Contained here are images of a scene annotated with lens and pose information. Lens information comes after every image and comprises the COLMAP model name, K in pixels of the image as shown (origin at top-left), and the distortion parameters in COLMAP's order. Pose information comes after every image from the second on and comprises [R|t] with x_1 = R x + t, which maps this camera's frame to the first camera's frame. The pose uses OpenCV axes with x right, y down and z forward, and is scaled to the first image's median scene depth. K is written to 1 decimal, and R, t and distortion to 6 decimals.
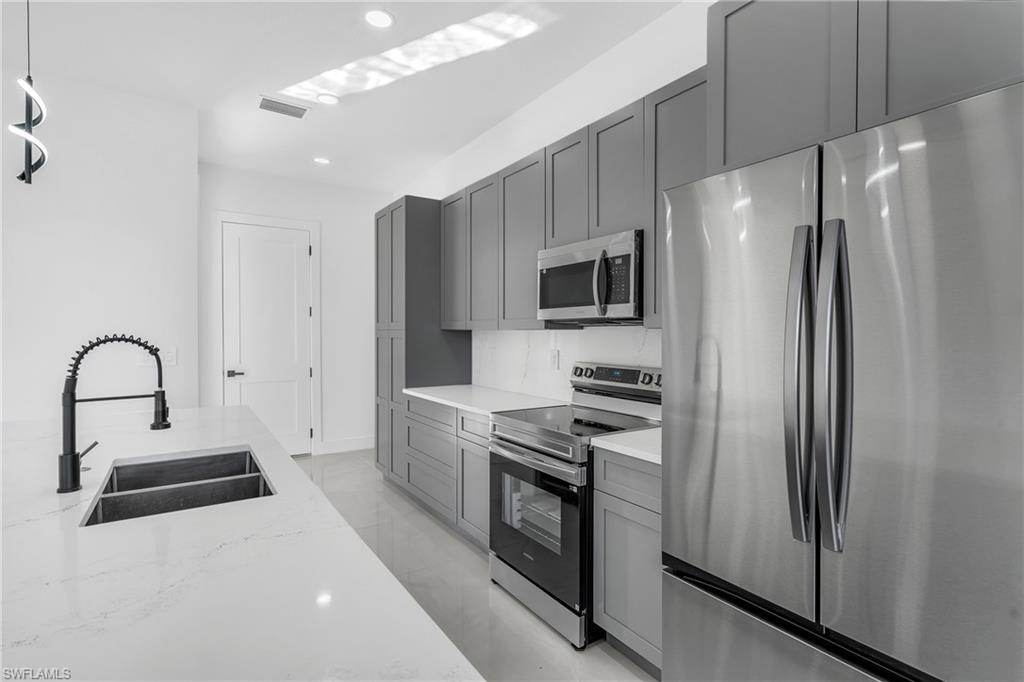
lens RADIAL K [[491.9, 0, 511.5], [0, 491.9, 336.1], [0, 0, 1]] dist [-0.002562, -0.000216]
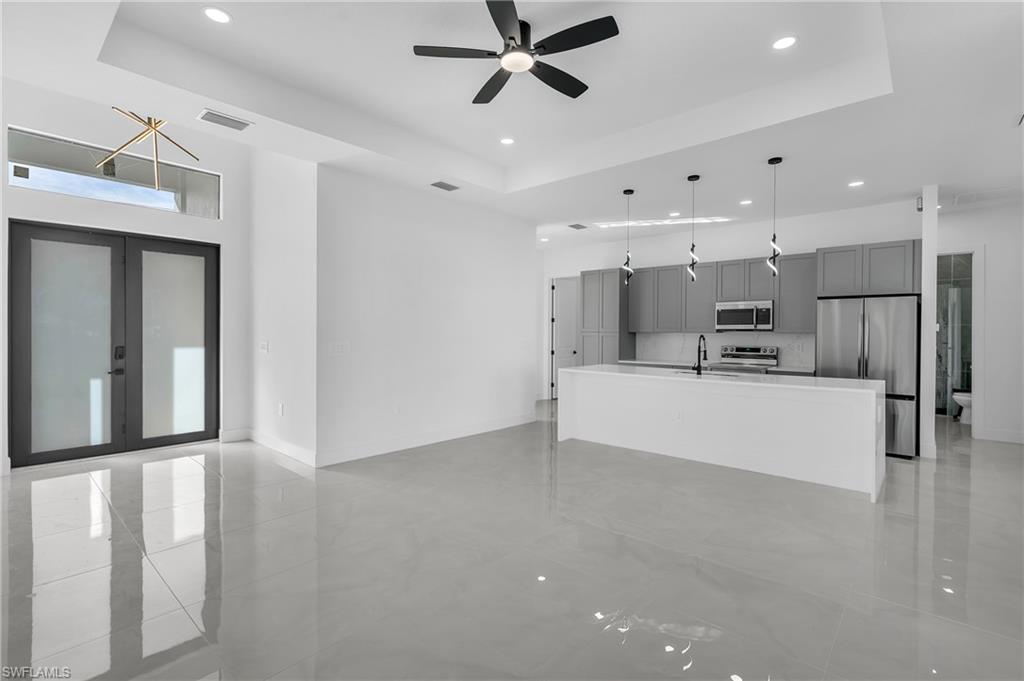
lens RADIAL K [[467.1, 0, 514.2], [0, 467.1, 333.7], [0, 0, 1]] dist [-0.001202, -0.000033]
pose [[0.965694, 0.000335, 0.259682, -1.711646], [0.000340, 0.999997, -0.002555, -0.003618], [-0.259682, 0.002556, 0.965691, -1.166313]]
